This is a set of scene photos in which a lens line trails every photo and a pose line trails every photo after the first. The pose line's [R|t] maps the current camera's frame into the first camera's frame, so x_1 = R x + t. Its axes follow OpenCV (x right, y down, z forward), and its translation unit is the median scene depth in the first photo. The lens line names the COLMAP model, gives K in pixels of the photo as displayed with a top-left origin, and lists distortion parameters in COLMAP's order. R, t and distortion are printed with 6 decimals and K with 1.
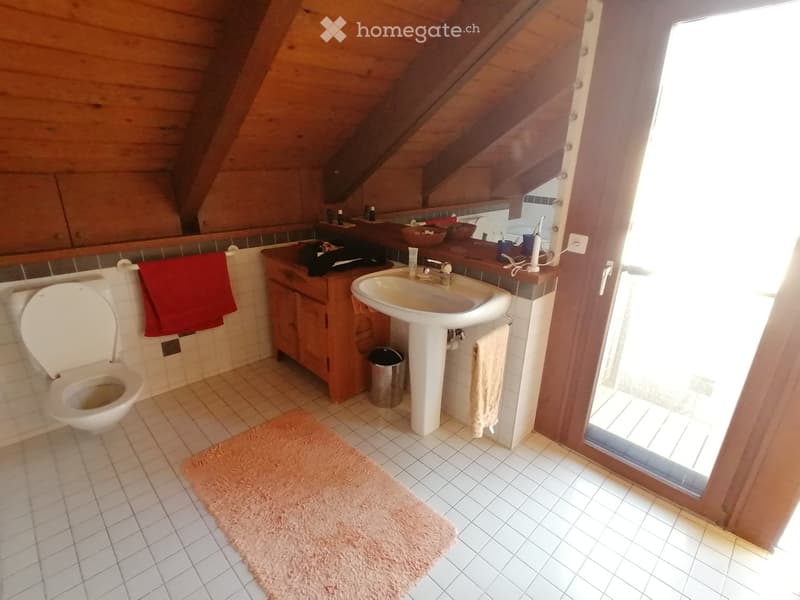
lens RADIAL K [[401.6, 0, 399.4], [0, 401.6, 302.0], [0, 0, 1]] dist [0.004159, -0.001702]
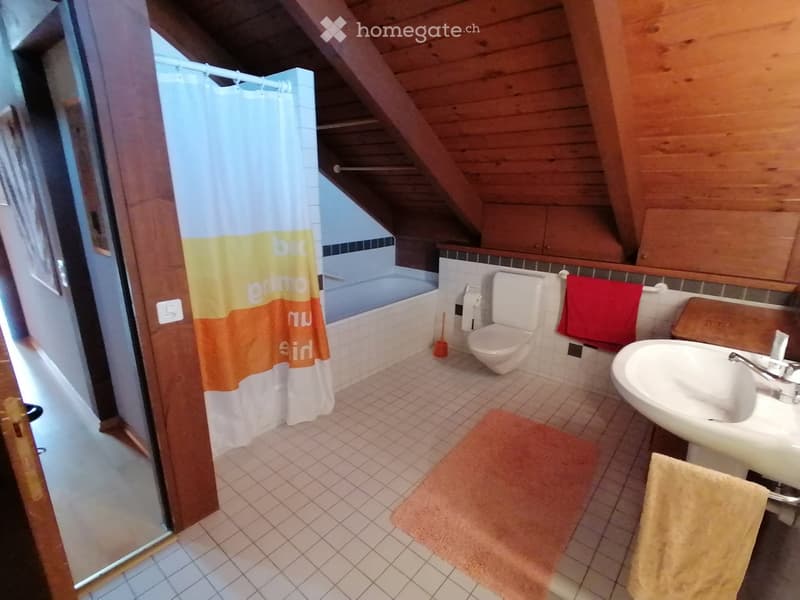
lens RADIAL K [[401.6, 0, 400.8], [0, 401.6, 299.9], [0, 0, 1]] dist [0.004159, -0.001702]
pose [[0.098071, 0.250553, -0.963123, 0.520376], [-0.342952, 0.917015, 0.203636, -0.094664], [0.934219, 0.310334, 0.175861, 0.279598]]
